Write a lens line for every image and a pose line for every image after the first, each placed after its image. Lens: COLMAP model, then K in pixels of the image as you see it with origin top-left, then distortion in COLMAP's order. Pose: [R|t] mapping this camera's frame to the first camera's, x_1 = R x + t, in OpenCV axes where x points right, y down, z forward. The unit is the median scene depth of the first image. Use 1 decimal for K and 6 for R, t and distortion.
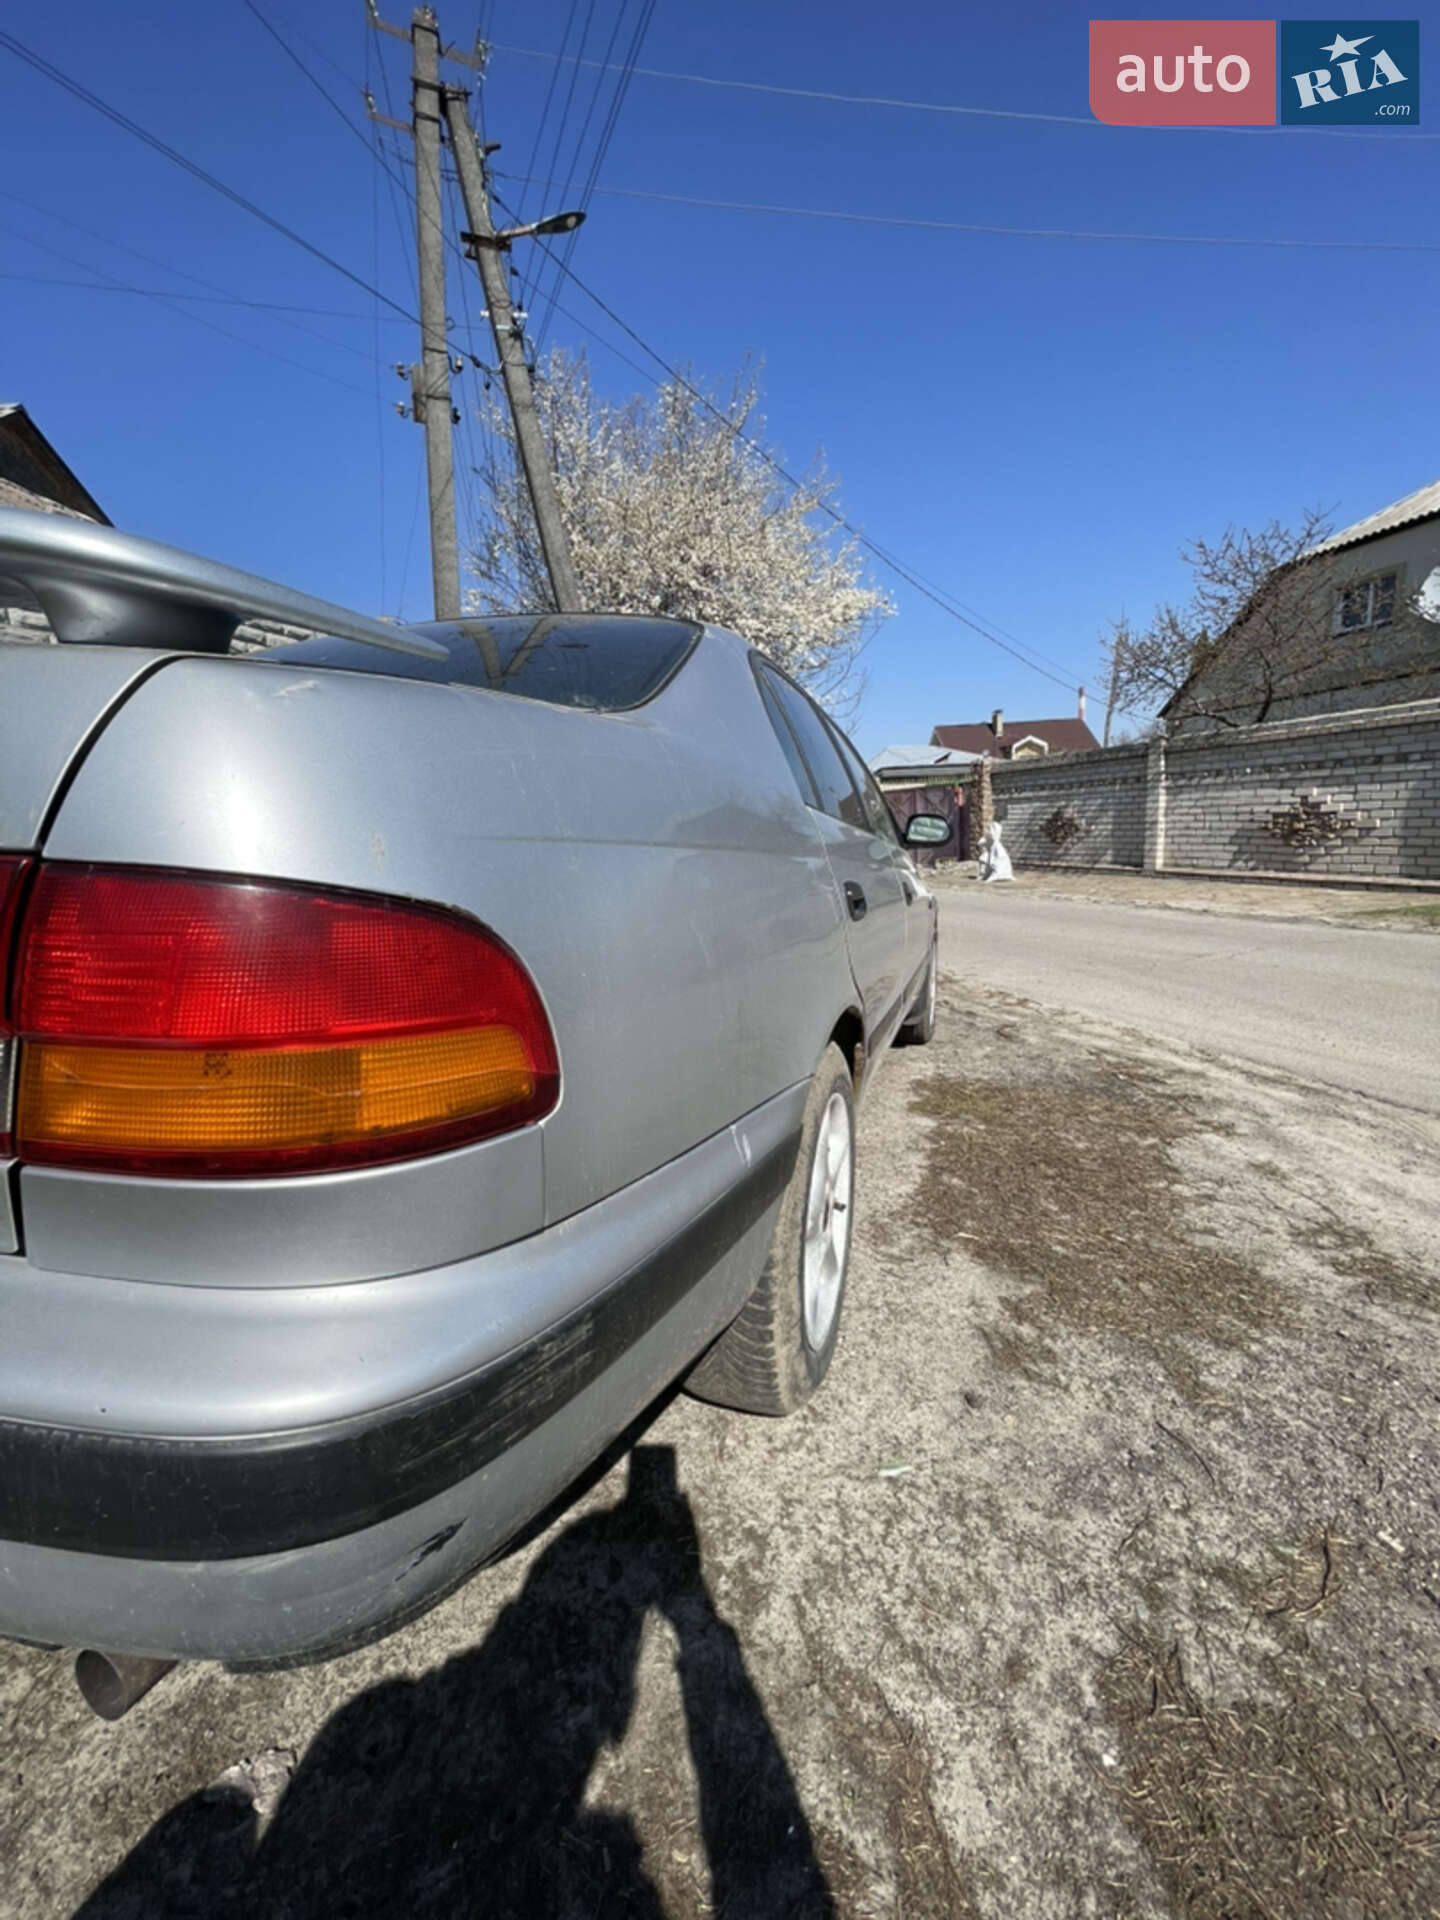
lens RADIAL K [[776.1, 0, 724.8], [0, 776.1, 950.2], [0, 0, 1]] dist [-0.002739, 0.000277]
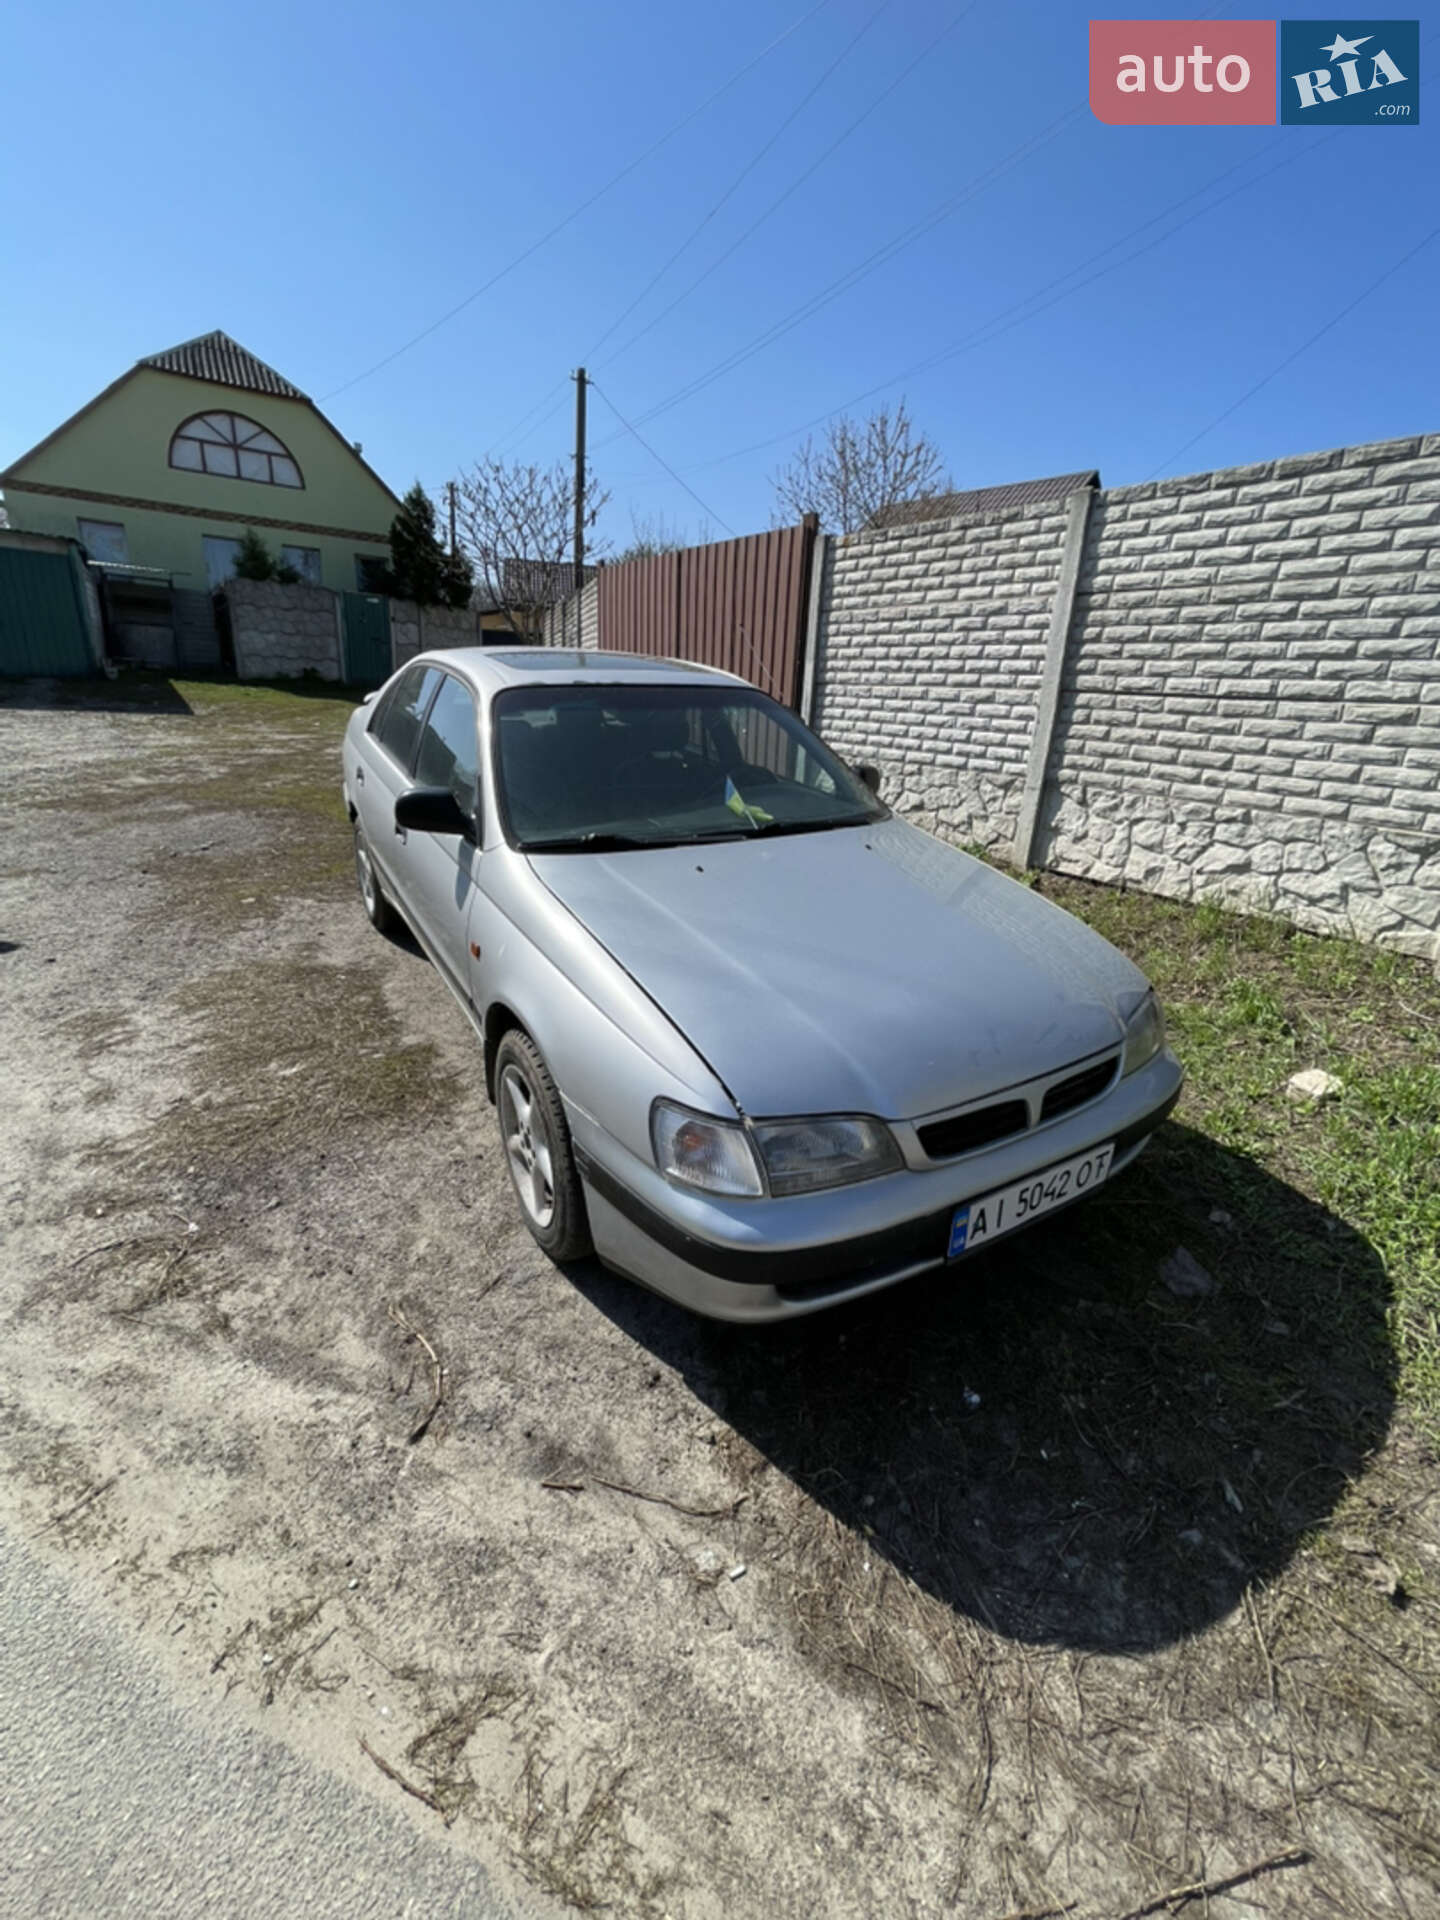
lens RADIAL K [[776.1, 0, 724.4], [0, 776.1, 950.0], [0, 0, 1]] dist [-0.002739, 0.000277]
pose [[-0.642513, 0.254718, -0.722700, 0.303005], [-0.149802, 0.883183, 0.444462, -0.189414], [0.751490, 0.393835, -0.529299, 0.761053]]
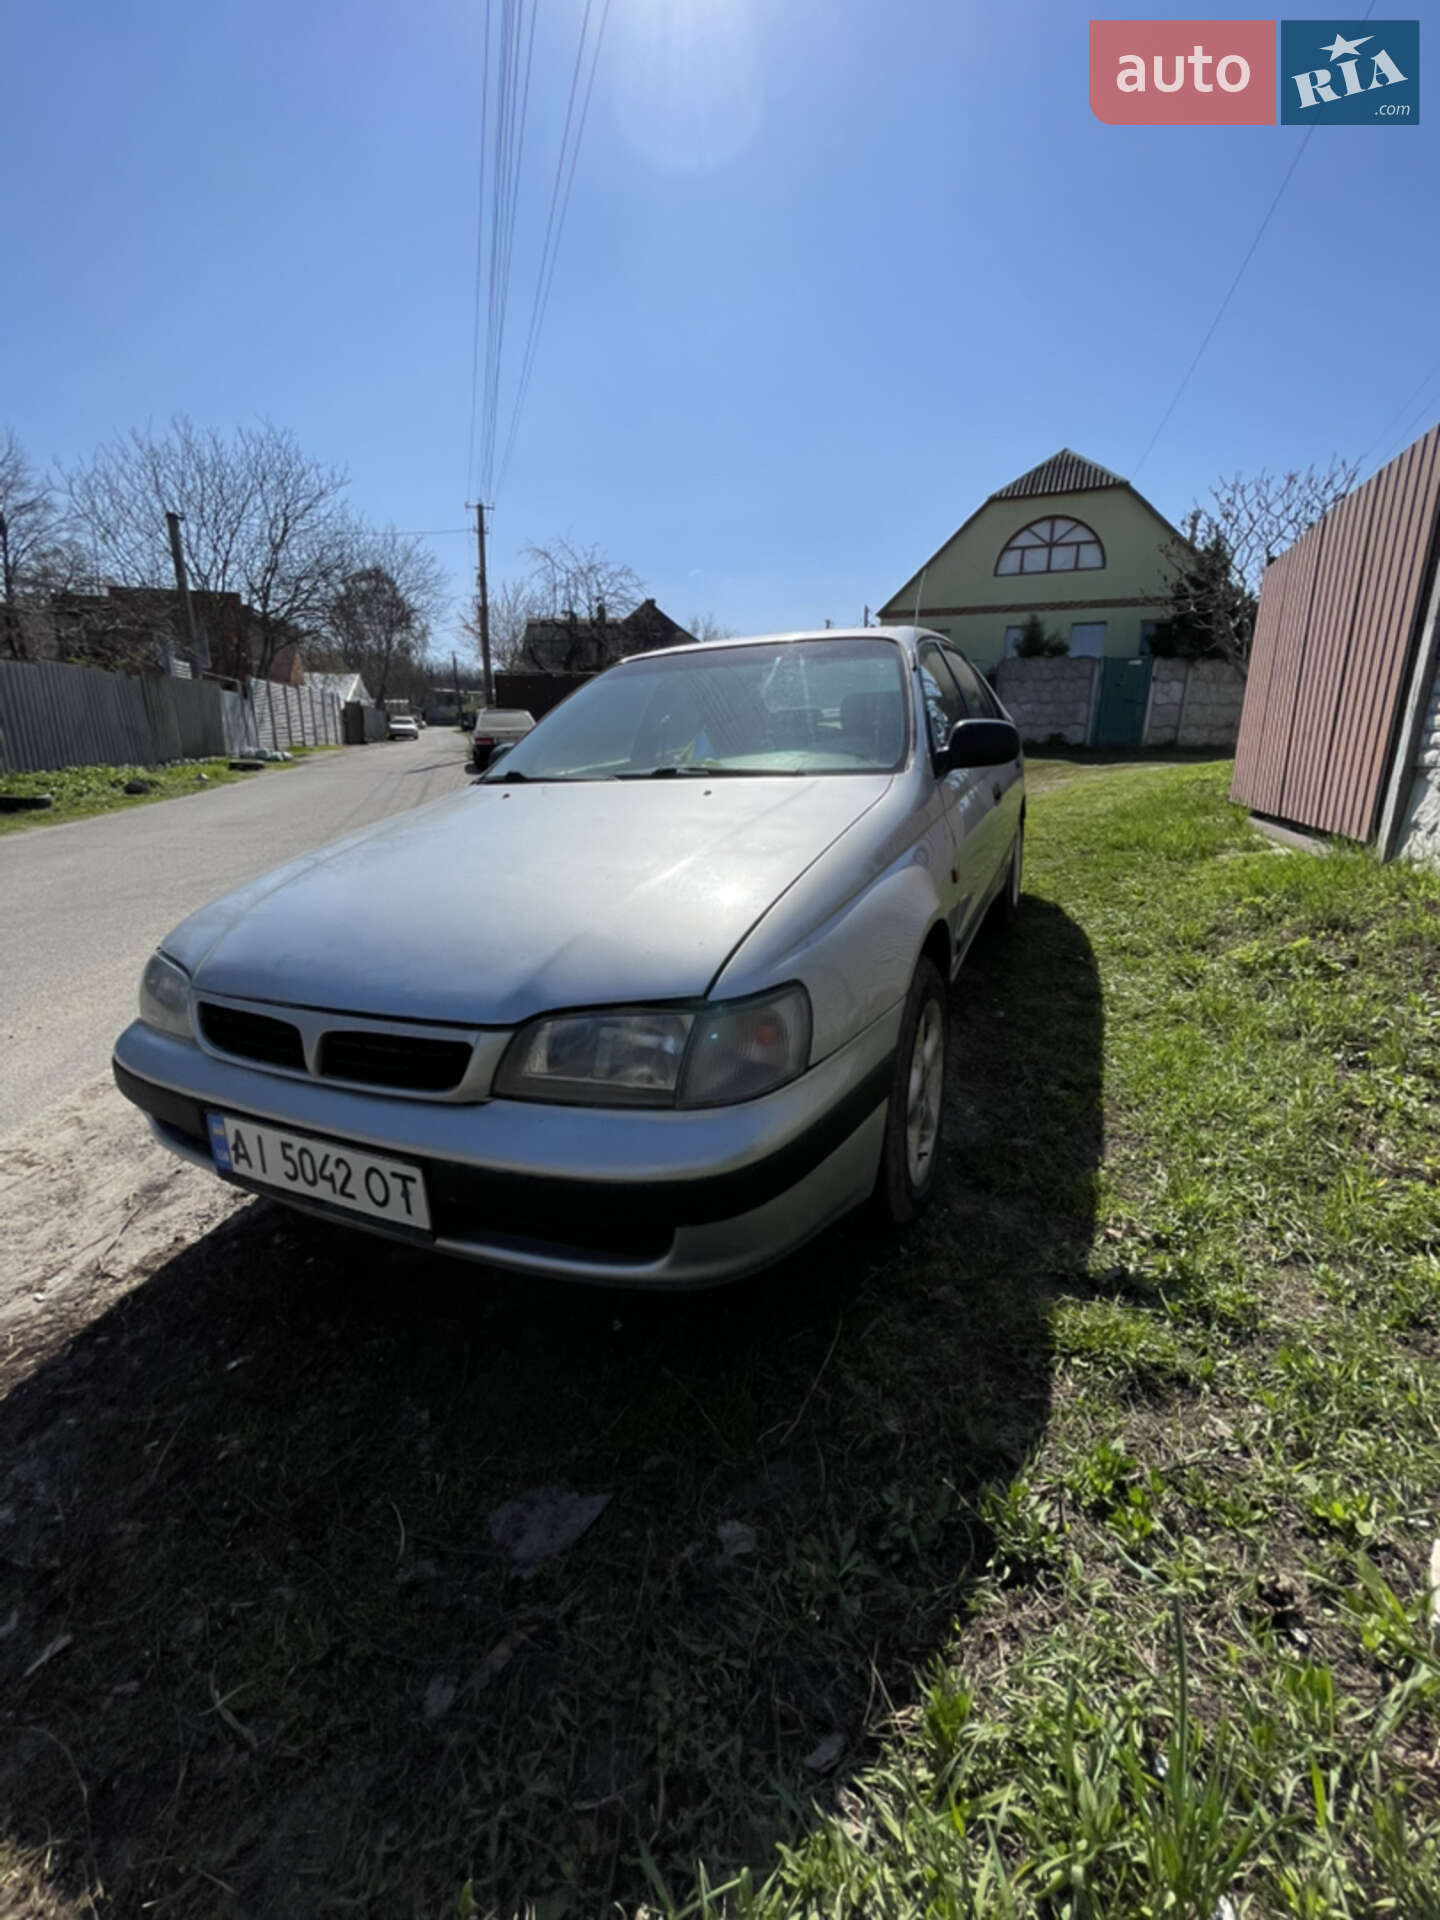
lens RADIAL K [[776.1, 0, 724.3], [0, 776.1, 953.3], [0, 0, 1]] dist [-0.002739, 0.000277]
pose [[-0.993888, 0.014172, 0.109478, -0.052185], [0.057952, 0.911063, 0.408173, -0.141484], [-0.093957, 0.412023, -0.906316, 0.878756]]
